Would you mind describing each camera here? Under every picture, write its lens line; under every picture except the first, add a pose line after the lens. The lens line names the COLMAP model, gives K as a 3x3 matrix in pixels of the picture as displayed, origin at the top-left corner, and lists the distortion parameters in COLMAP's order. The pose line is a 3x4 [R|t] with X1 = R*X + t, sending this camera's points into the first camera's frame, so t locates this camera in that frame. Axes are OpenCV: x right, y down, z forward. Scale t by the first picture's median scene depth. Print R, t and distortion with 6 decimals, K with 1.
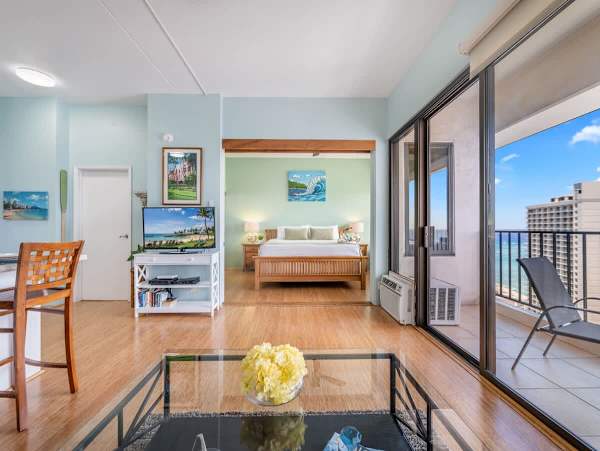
lens RADIAL K [[251.6, 0, 300.0], [0, 251.6, 225.5], [0, 0, 1]] dist [-0.001028, -0.000213]
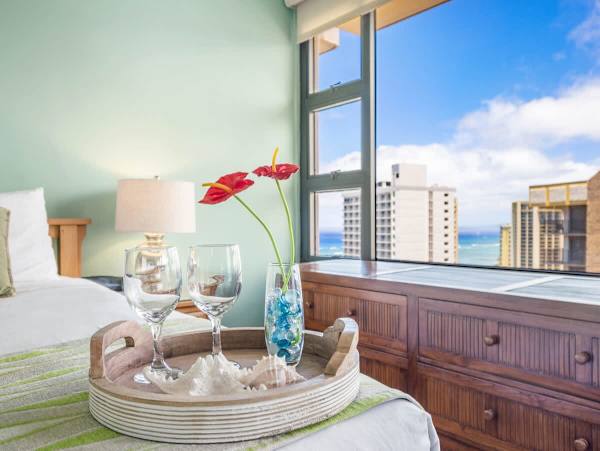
lens RADIAL K [[480.8, 0, 295.8], [0, 480.8, 243.7], [0, 0, 1]] dist [0.008684, 0.013809]
pose [[0.792876, -0.031442, 0.608571, 0.170223], [0.005555, 0.998999, 0.044376, 0.034658], [-0.609357, -0.031804, 0.792258, 1.240960]]
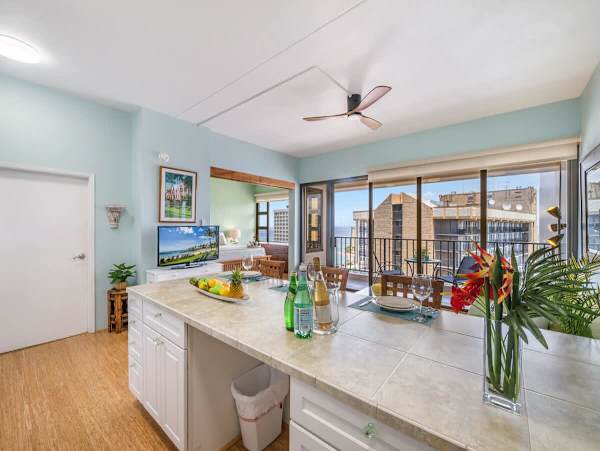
lens RADIAL K [[247.5, 0, 300.0], [0, 247.5, 225.5], [0, 0, 1]] dist [-0.000042, 0.000001]
pose [[0.658956, 0.001883, 0.752179, -0.911800], [-0.007455, 0.999964, 0.004027, -0.075957], [-0.752144, -0.008262, 0.658947, -0.086585]]
